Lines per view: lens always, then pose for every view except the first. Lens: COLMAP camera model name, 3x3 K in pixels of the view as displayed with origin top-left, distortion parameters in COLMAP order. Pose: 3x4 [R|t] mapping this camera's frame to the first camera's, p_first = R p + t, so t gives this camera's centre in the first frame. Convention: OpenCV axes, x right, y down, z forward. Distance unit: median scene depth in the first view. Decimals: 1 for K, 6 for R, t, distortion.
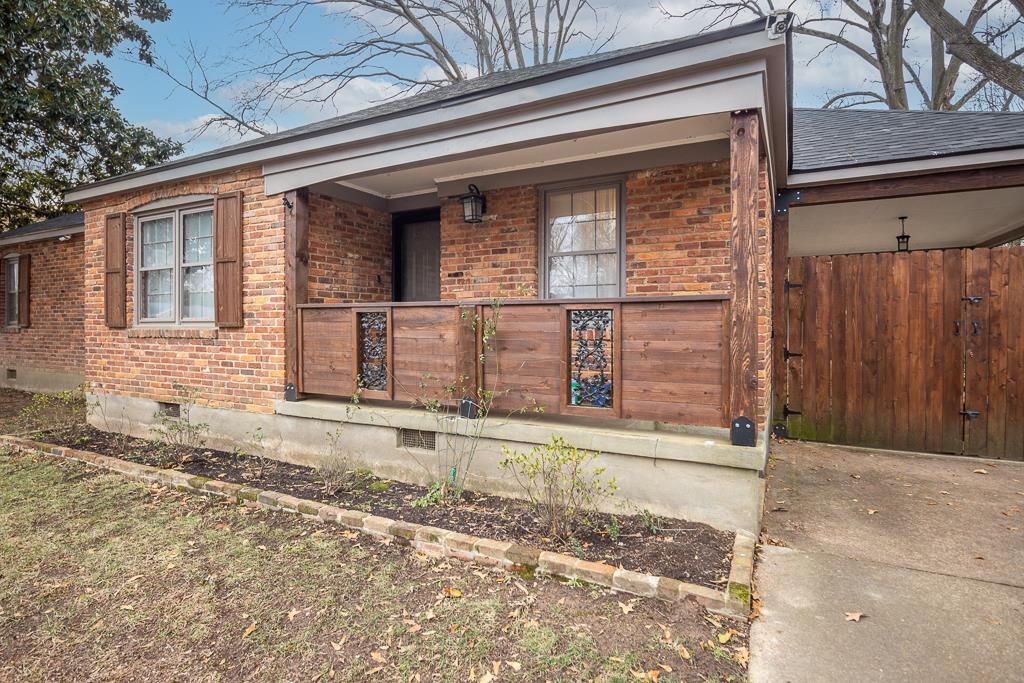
lens RADIAL K [[496.6, 0, 489.7], [0, 496.6, 319.6], [0, 0, 1]] dist [0.003453, -0.001196]
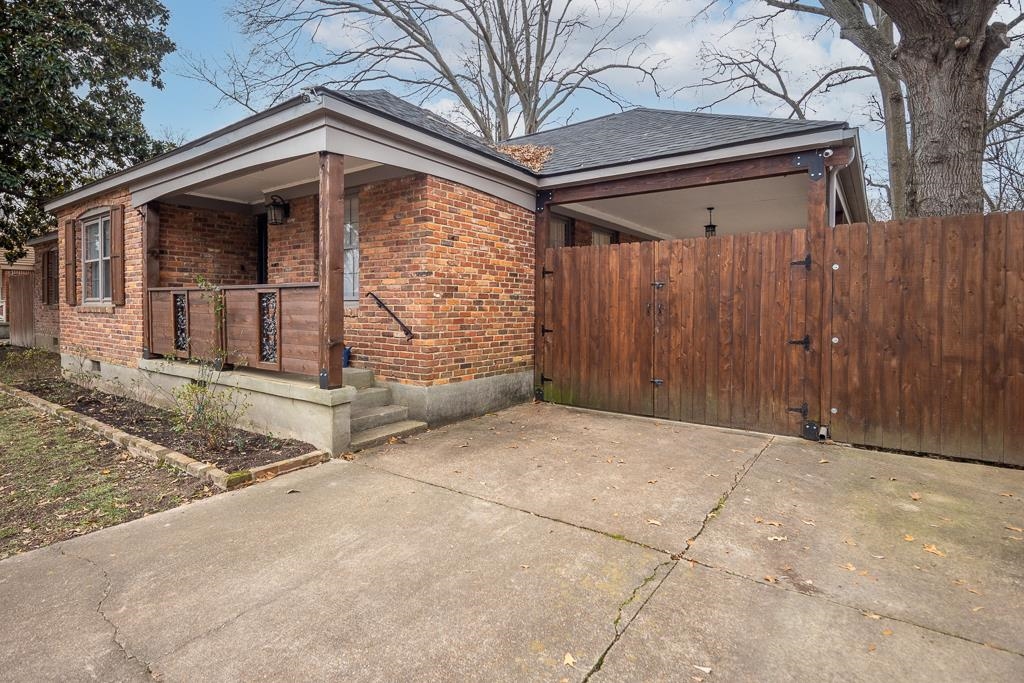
lens RADIAL K [[498.2, 0, 512.9], [0, 498.2, 311.0], [0, 0, 1]] dist [0.001783, -0.000186]
pose [[0.989555, 0.007452, -0.143964, 0.759041], [-0.004573, 0.999783, 0.020317, -0.000350], [0.144084, -0.019447, 0.989374, -0.199029]]
